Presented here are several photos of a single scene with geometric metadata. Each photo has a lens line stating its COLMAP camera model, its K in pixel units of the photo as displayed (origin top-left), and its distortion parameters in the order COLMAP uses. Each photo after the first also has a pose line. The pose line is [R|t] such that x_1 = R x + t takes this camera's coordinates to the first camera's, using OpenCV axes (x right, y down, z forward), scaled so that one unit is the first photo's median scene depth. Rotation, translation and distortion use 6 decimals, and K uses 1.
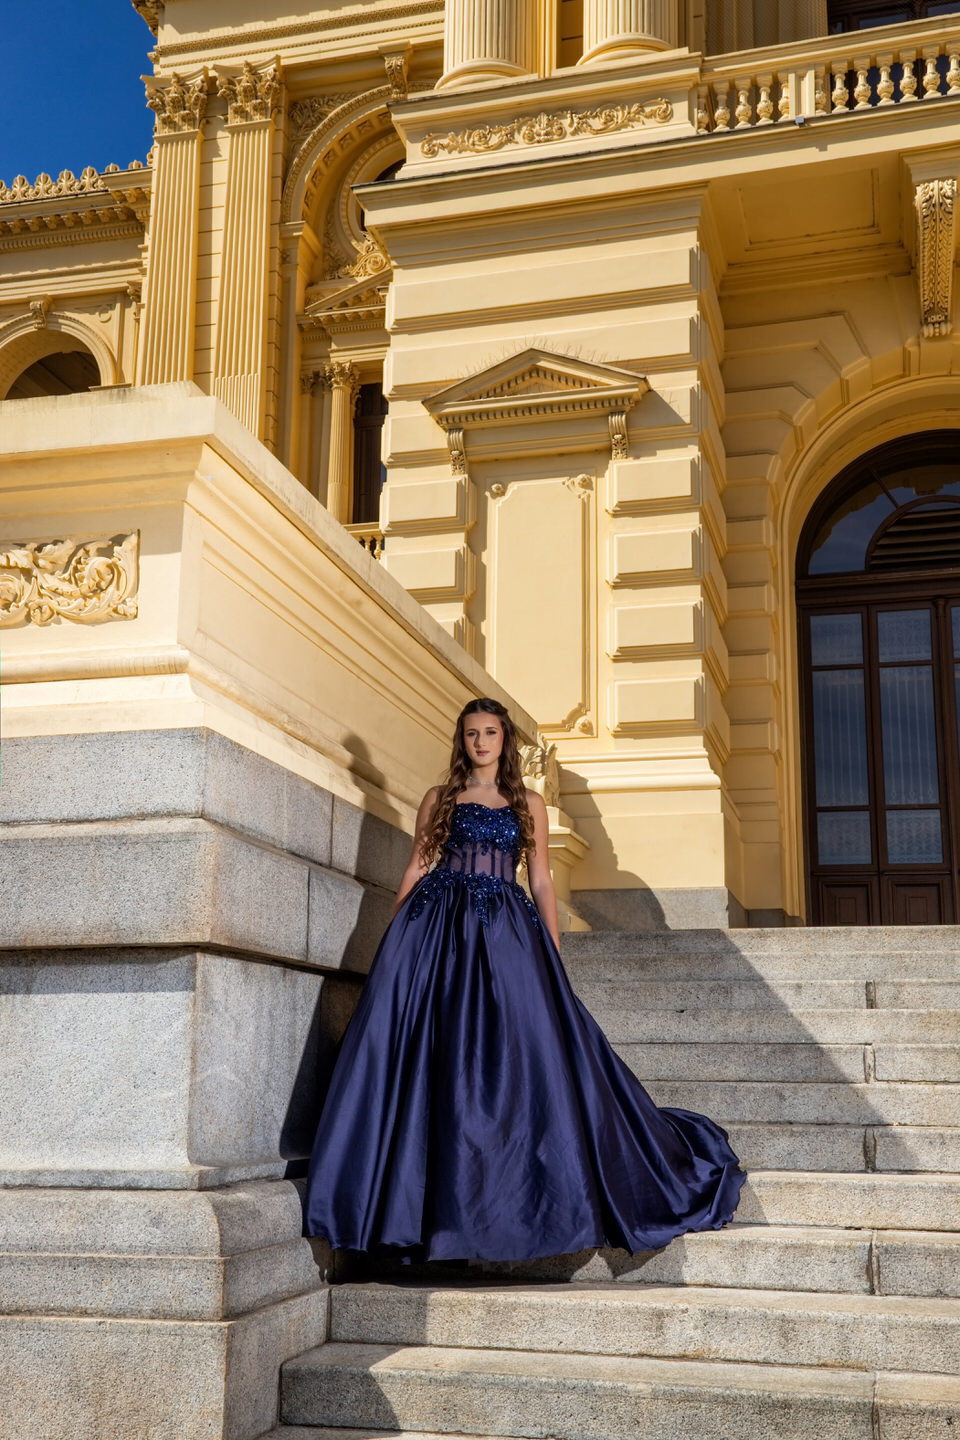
lens RADIAL K [[1510.5, 0, 526.6], [0, 1510.5, 757.9], [0, 0, 1]] dist [0.097236, 0.007774]
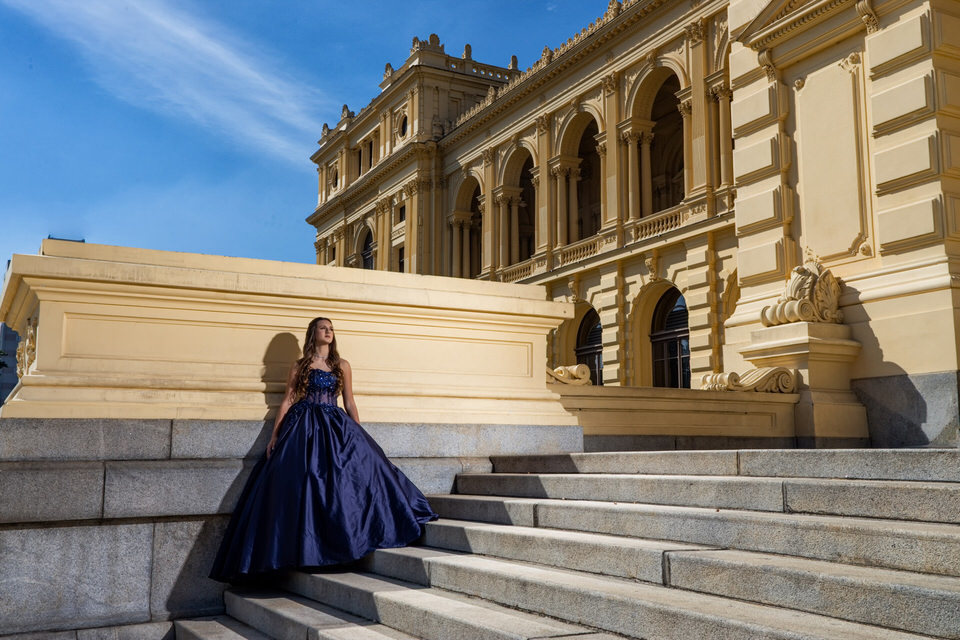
lens RADIAL K [[959.9, 0, 480.0], [0, 959.9, 320.0], [0, 0, 1]] dist [0.066546, 0.011486]
pose [[0.675051, -0.123245, -0.727404, 0.396113], [0.168551, 0.985636, -0.010578, -0.008210], [0.718260, -0.115464, 0.686128, 0.178881]]
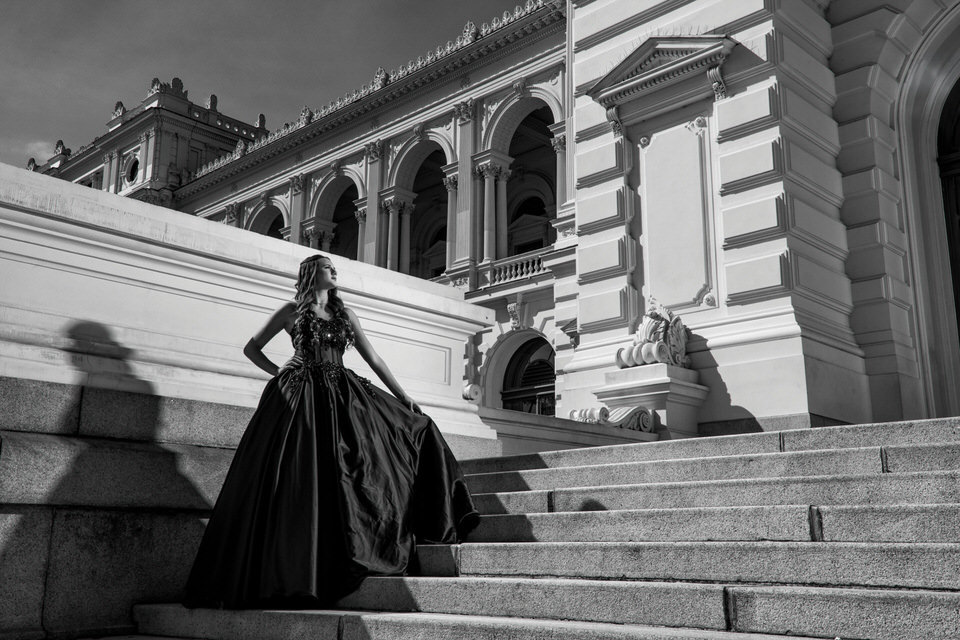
lens RADIAL K [[979.7, 0, 480.0], [0, 979.7, 320.0], [0, 0, 1]] dist [0.071817, 0.019451]
pose [[0.868511, -0.123550, -0.480026, 0.268576], [0.110129, 0.992330, -0.056152, 0.022066], [0.483281, -0.004096, 0.875455, 0.127065]]
